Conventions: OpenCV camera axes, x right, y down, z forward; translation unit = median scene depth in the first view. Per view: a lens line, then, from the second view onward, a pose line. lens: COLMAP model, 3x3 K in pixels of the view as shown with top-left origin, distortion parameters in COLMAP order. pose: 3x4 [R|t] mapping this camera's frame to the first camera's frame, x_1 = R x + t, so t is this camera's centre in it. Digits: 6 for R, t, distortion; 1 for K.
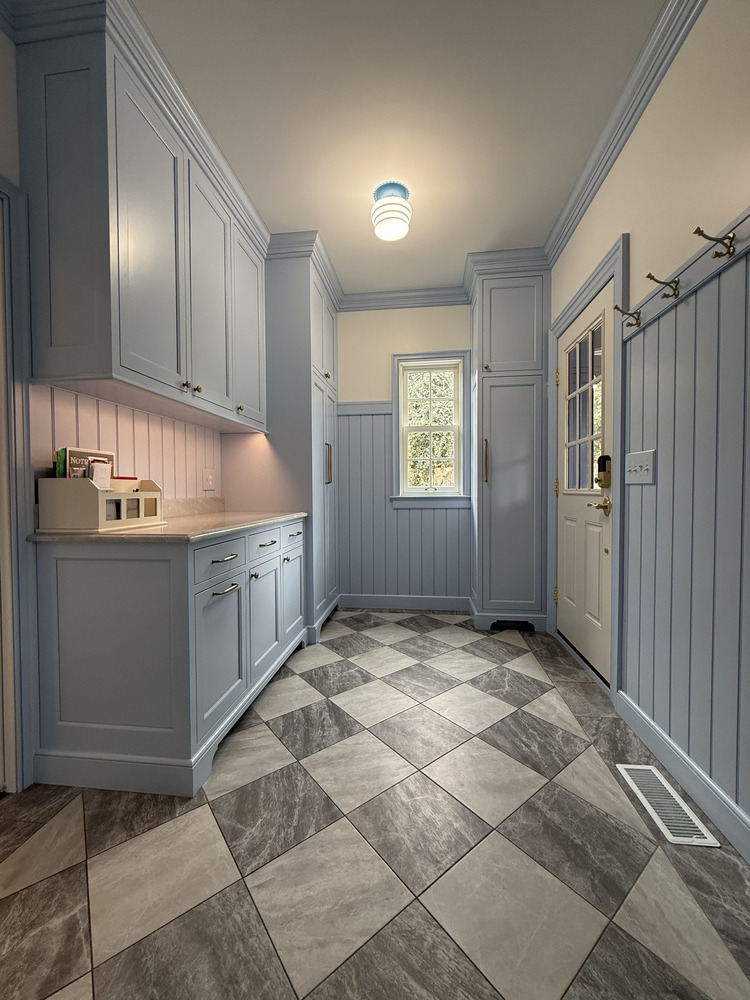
lens RADIAL K [[397.4, 0, 375.3], [0, 397.4, 497.6], [0, 0, 1]] dist [0.000346, 0.000132]
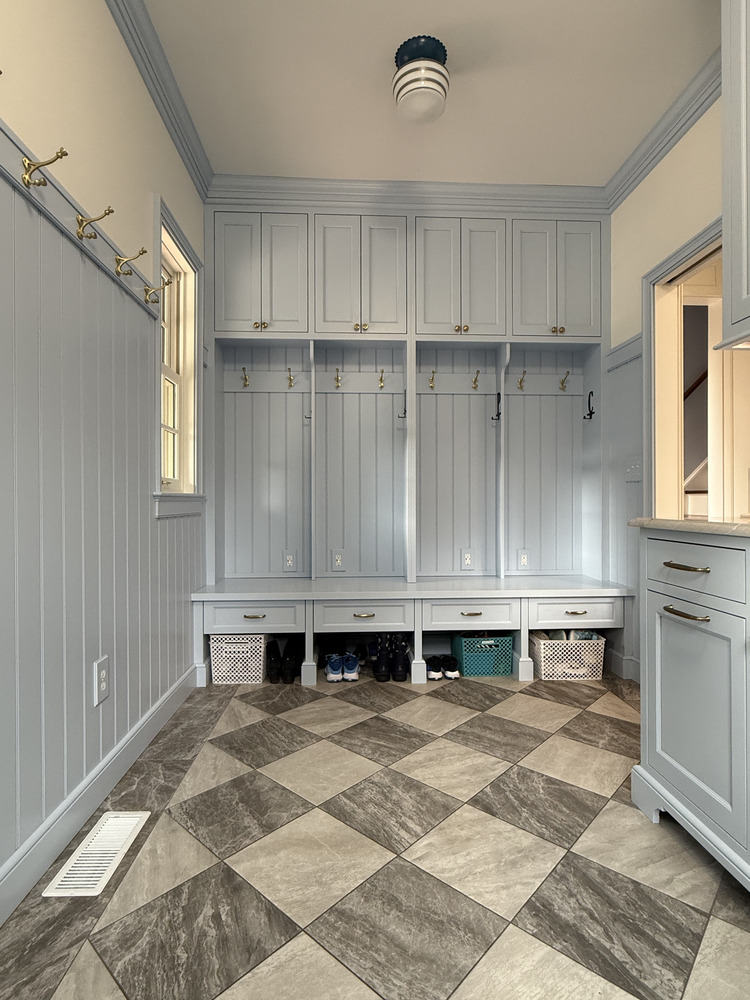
lens RADIAL K [[525.8, 0, 377.0], [0, 525.8, 499.9], [0, 0, 1]] dist [0.000844, -0.000717]
pose [[-0.984853, 0.007746, -0.173219, 0.249347], [0.004651, 0.999822, 0.018269, 0.018697], [0.173330, 0.017186, -0.984714, 1.553605]]
